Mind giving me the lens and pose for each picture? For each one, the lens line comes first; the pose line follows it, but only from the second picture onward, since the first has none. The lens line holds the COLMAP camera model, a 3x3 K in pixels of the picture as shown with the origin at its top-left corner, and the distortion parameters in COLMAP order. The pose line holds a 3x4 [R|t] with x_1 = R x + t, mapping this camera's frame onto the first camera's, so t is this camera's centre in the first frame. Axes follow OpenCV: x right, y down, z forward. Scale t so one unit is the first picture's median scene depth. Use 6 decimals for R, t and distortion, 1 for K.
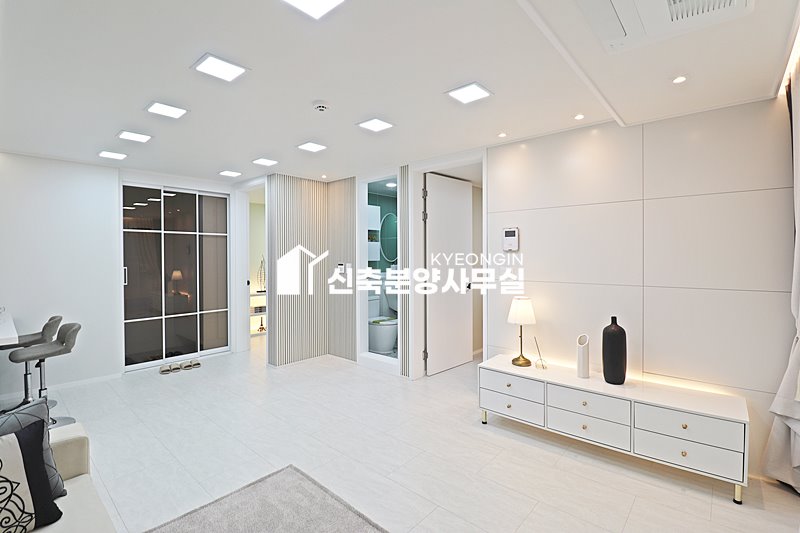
lens RADIAL K [[367.5, 0, 402.9], [0, 367.5, 258.9], [0, 0, 1]] dist [0.000404, -0.015777]
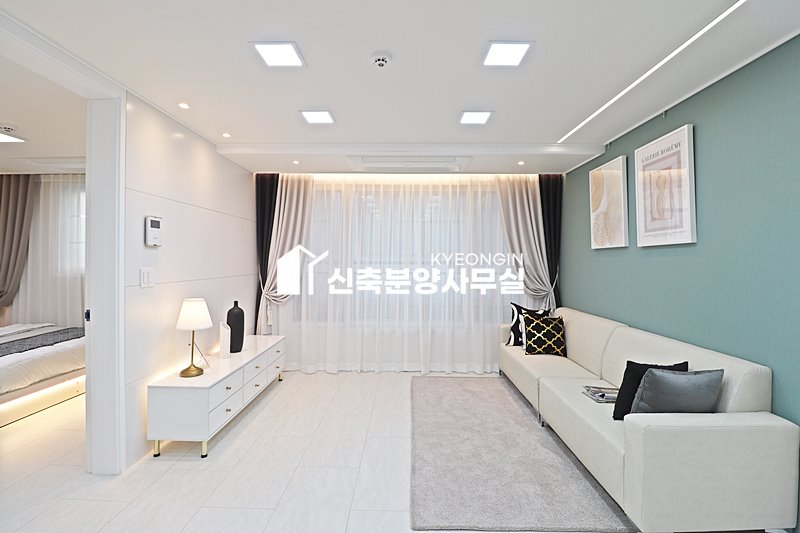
lens RADIAL K [[368.3, 0, 401.2], [0, 368.3, 260.1], [0, 0, 1]] dist [-0.000414, -0.014293]
pose [[-0.654423, 0.000587, 0.756129, -0.736809], [0.001227, 0.999999, 0.000286, 0.009542], [-0.756128, 0.001115, -0.654423, 1.292860]]
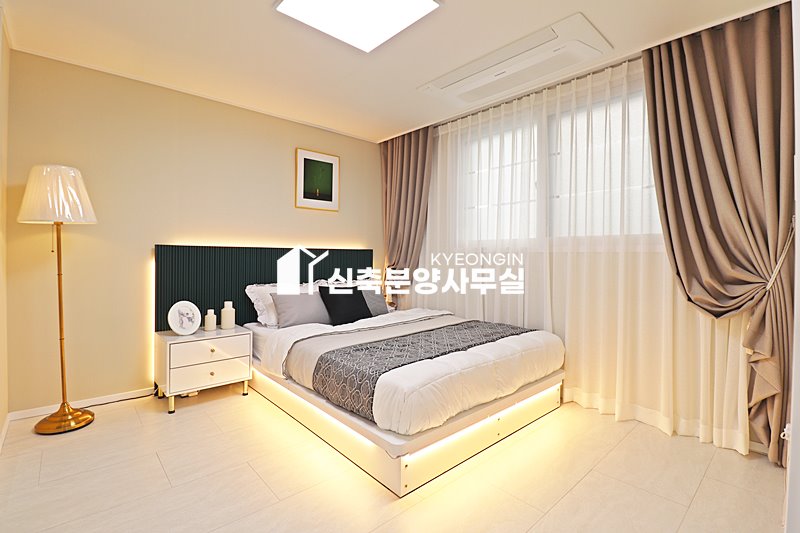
lens RADIAL K [[368.3, 0, 401.2], [0, 368.3, 260.1], [0, 0, 1]] dist [-0.000414, -0.014293]
pose [[0.108414, -0.005409, 0.994091, 0.169824], [-0.002470, 0.999981, 0.005710, 0.100125], [-0.994103, -0.003074, 0.108398, 1.434632]]
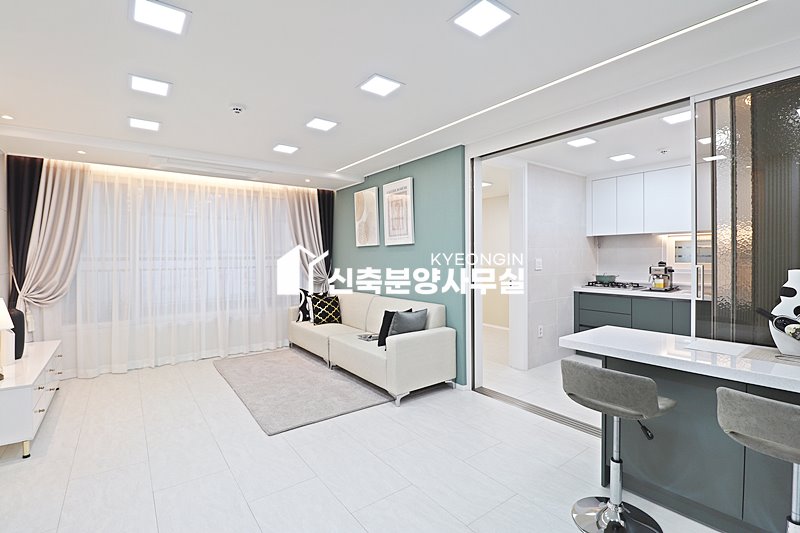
lens RADIAL K [[367.5, 0, 402.9], [0, 367.5, 258.9], [0, 0, 1]] dist [0.000404, -0.015777]
pose [[-0.980814, 0.007978, 0.194784, -0.791738], [0.010156, 0.999897, 0.010186, 0.017353], [-0.194683, 0.011968, -0.980793, 1.716198]]
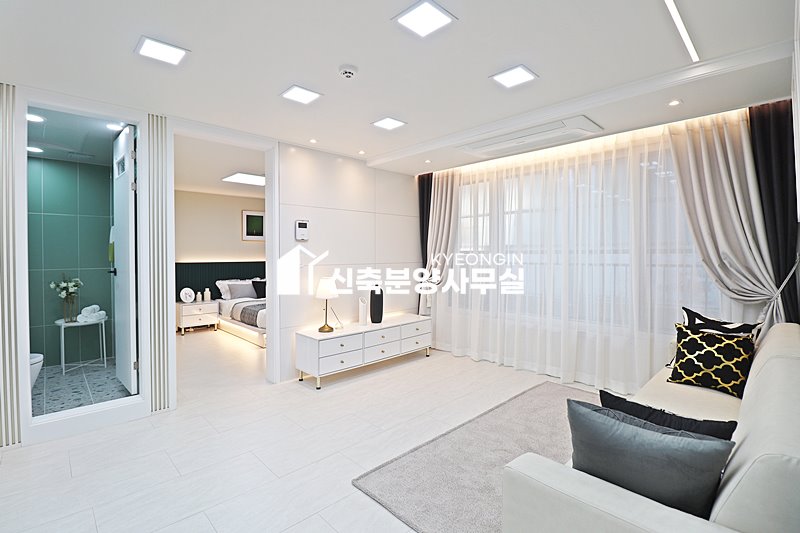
lens RADIAL K [[372.7, 0, 398.0], [0, 372.7, 257.3], [0, 0, 1]] dist [0.000988, -0.016677]
pose [[0.082923, -0.006925, 0.996532, -0.988308], [0.006746, 0.999957, 0.006388, 0.031144], [-0.996533, 0.006193, 0.082967, 0.700631]]
